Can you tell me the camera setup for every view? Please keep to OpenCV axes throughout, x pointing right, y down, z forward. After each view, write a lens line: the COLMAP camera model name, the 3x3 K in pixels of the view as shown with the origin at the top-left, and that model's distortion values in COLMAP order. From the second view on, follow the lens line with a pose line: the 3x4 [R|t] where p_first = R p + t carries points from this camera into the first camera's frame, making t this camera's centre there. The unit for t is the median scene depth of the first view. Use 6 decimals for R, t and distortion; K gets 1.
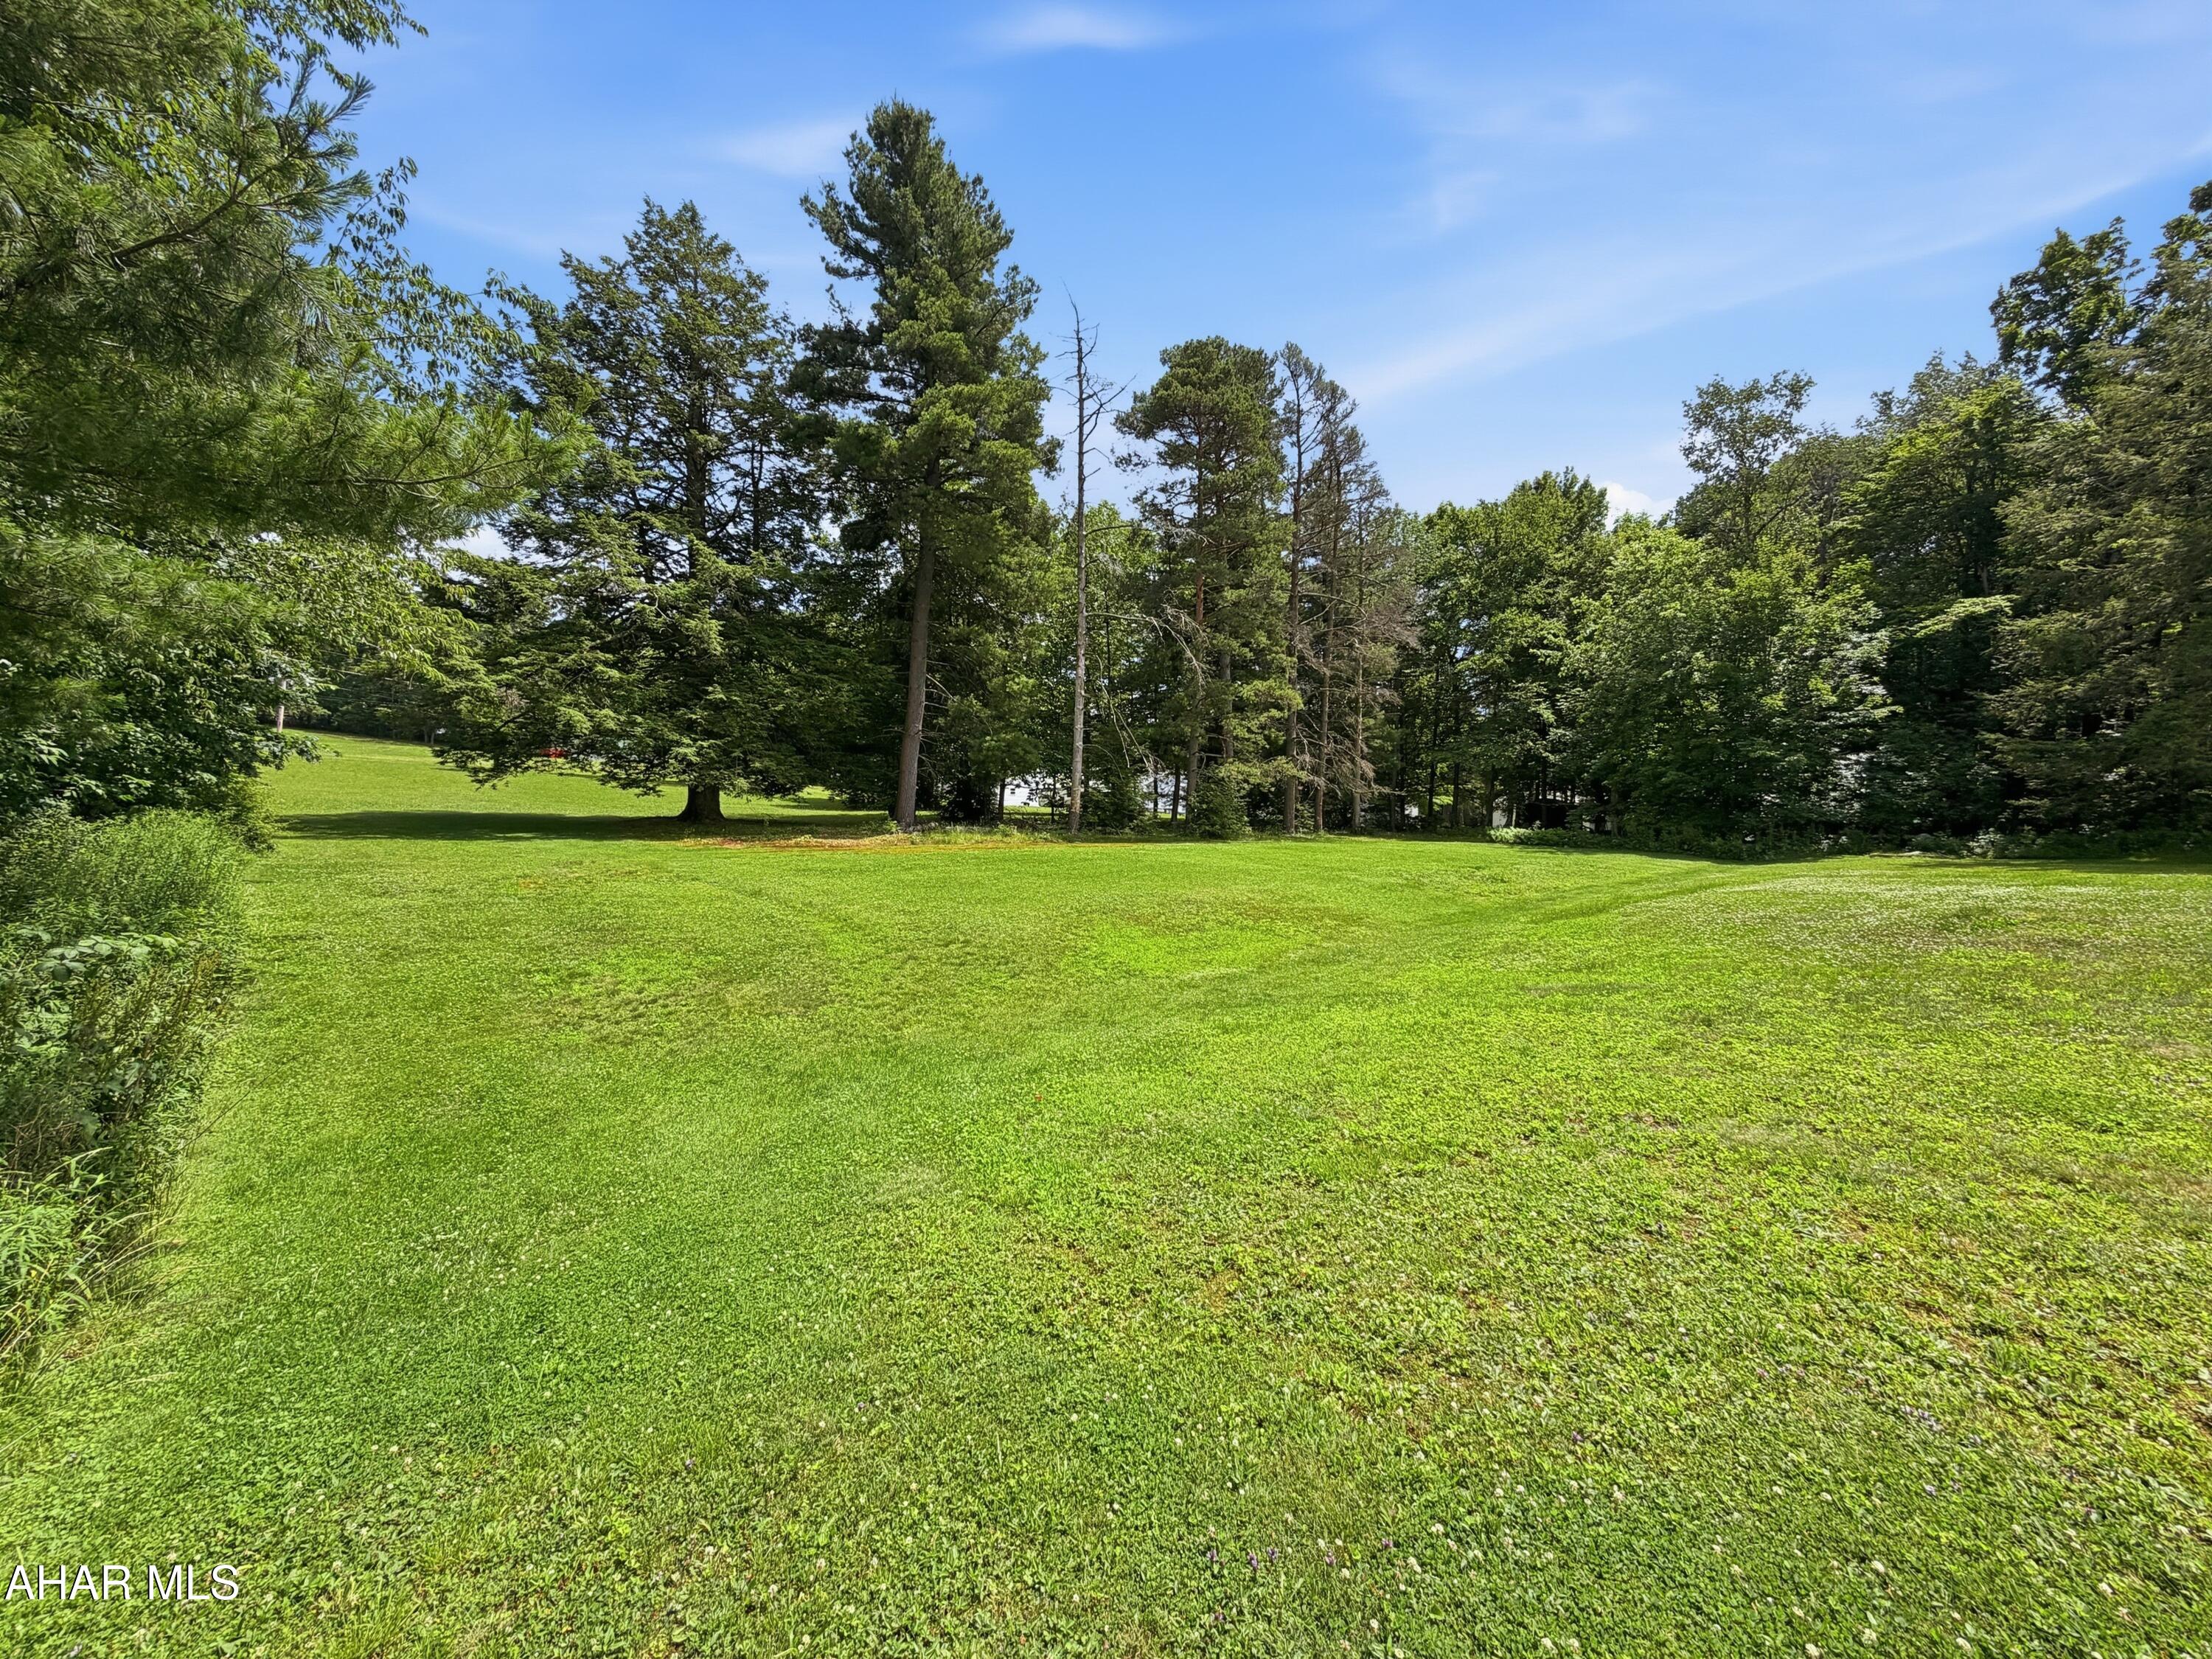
lens RADIAL K [[838.1, 0, 1106.0], [0, 838.1, 829.5], [0, 0, 1]] dist [0.000053, 0.000064]
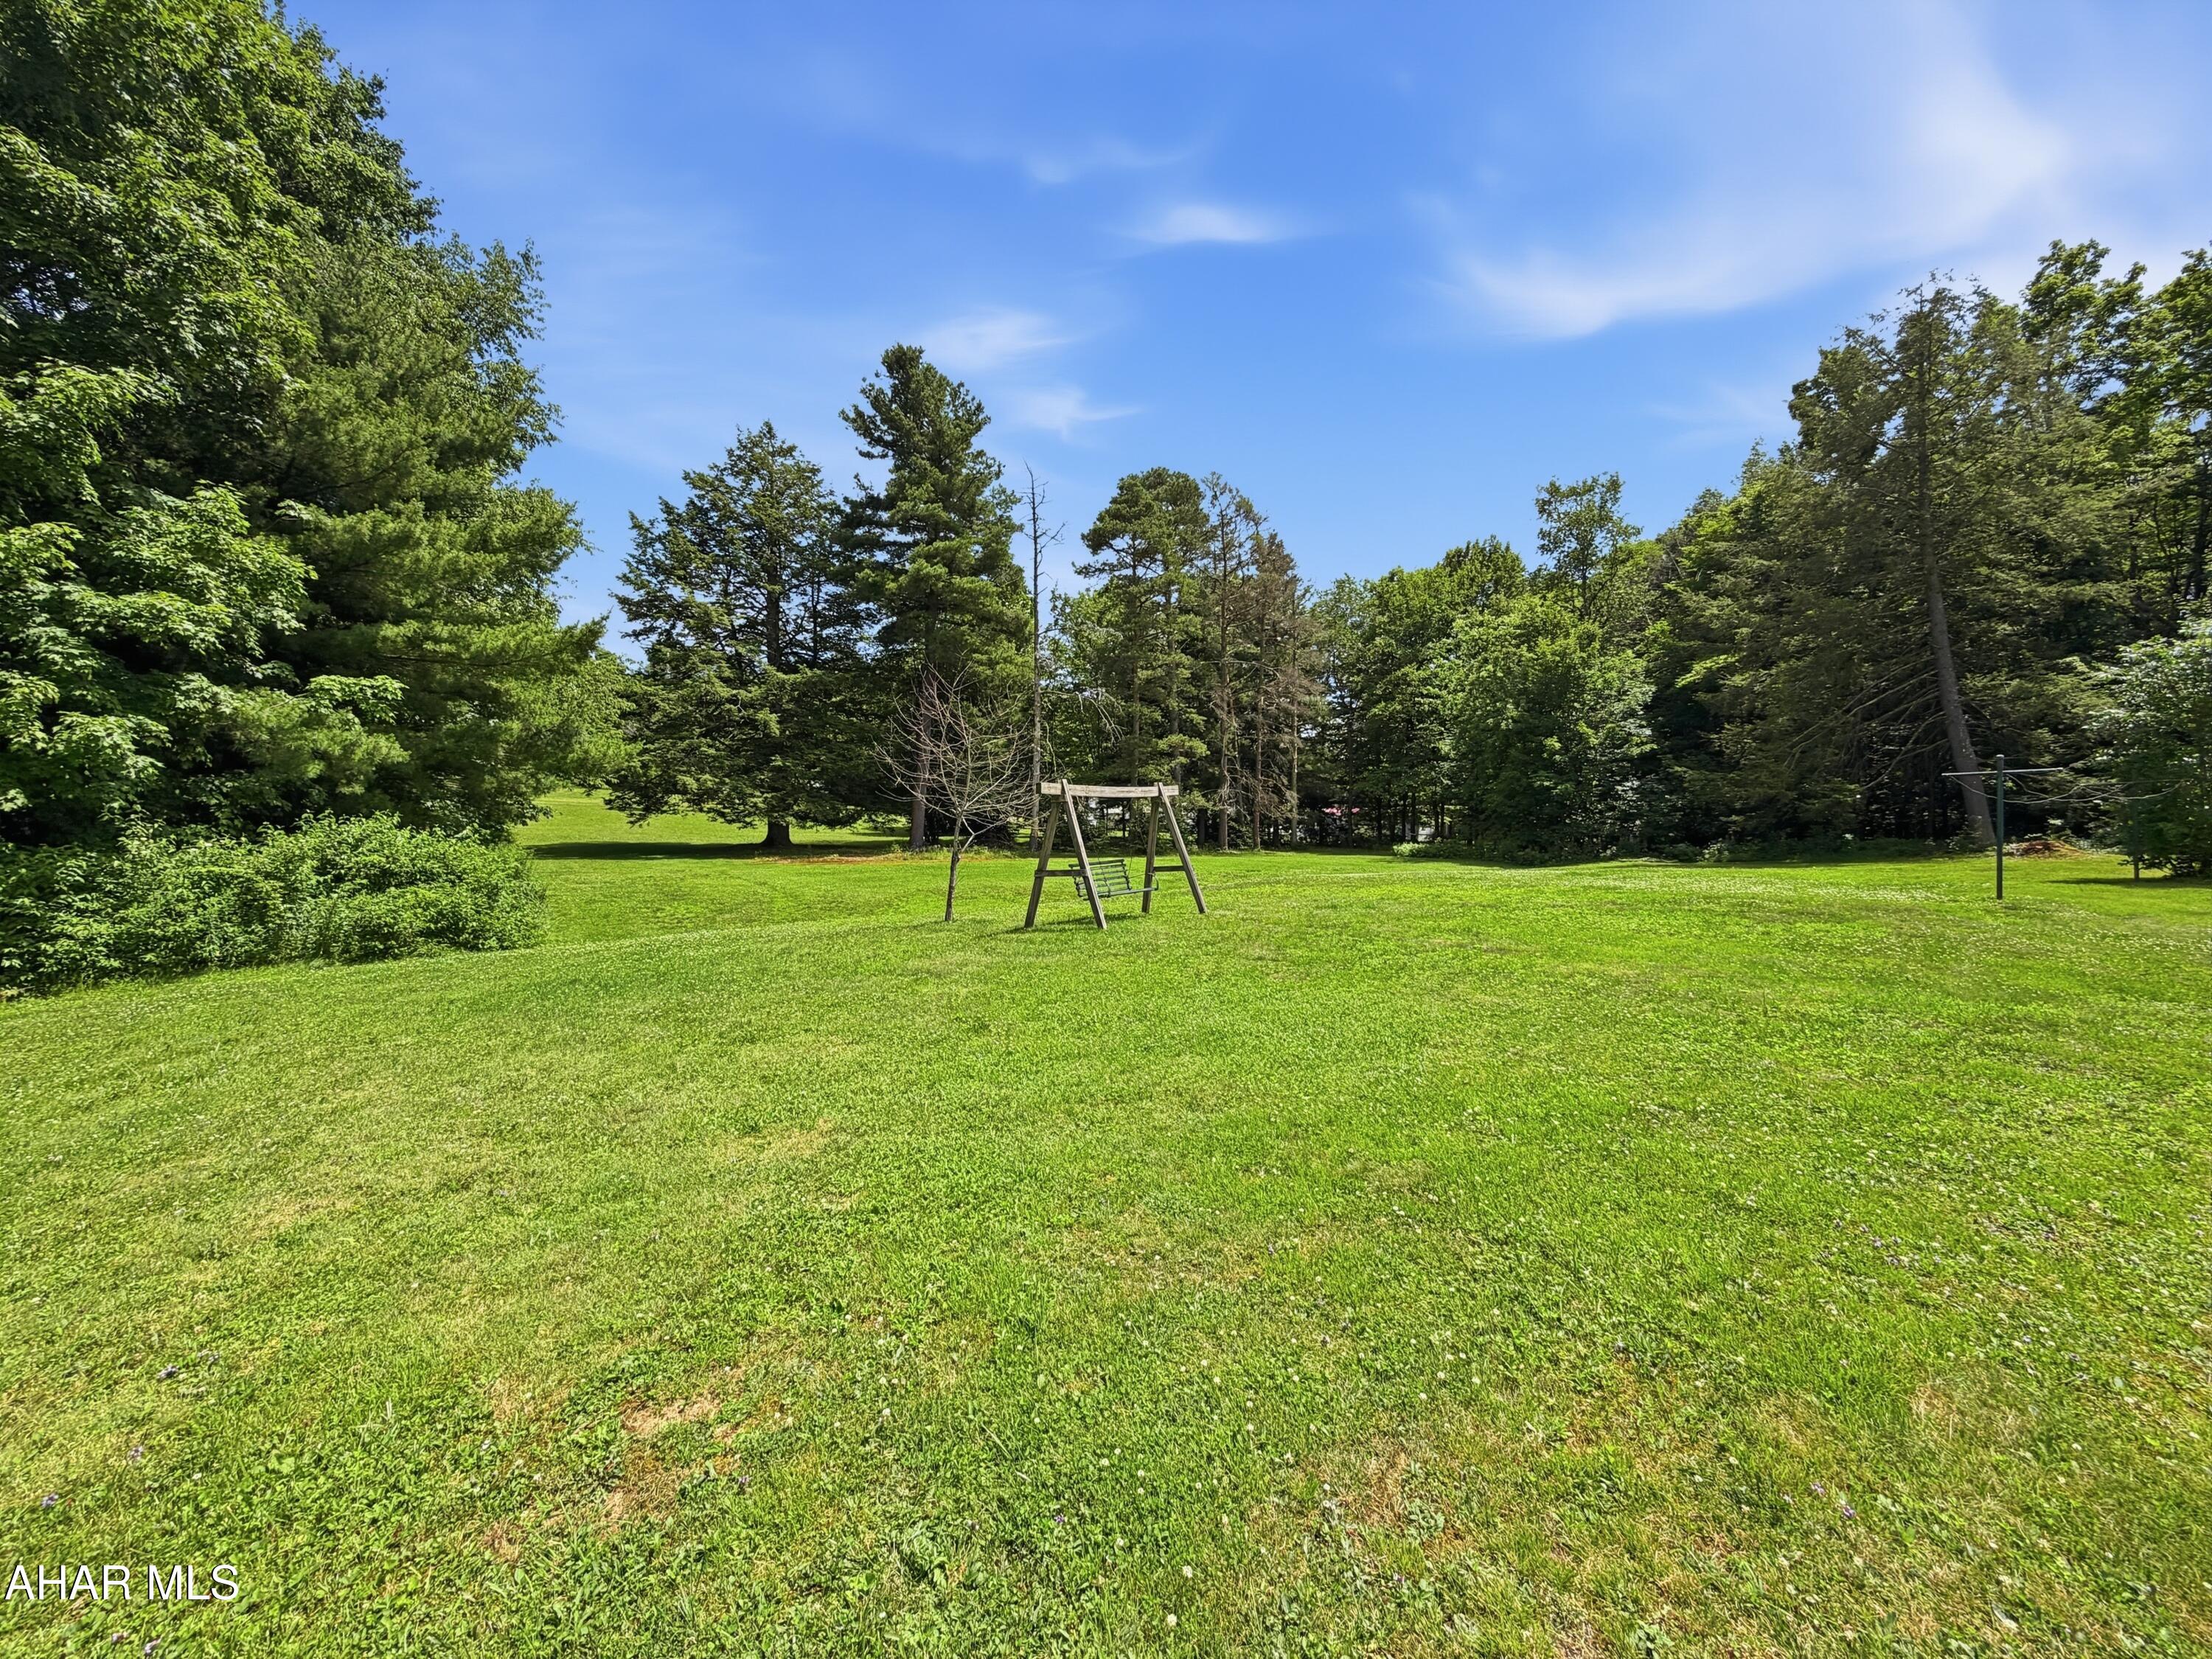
lens RADIAL K [[838.1, 0, 1106.0], [0, 838.1, 829.5], [0, 0, 1]] dist [0.000053, 0.000064]
pose [[0.990510, -0.014845, -0.136634, 0.272248], [0.011179, 0.999558, -0.027560, 0.006833], [0.136983, 0.025771, 0.990238, -0.339534]]
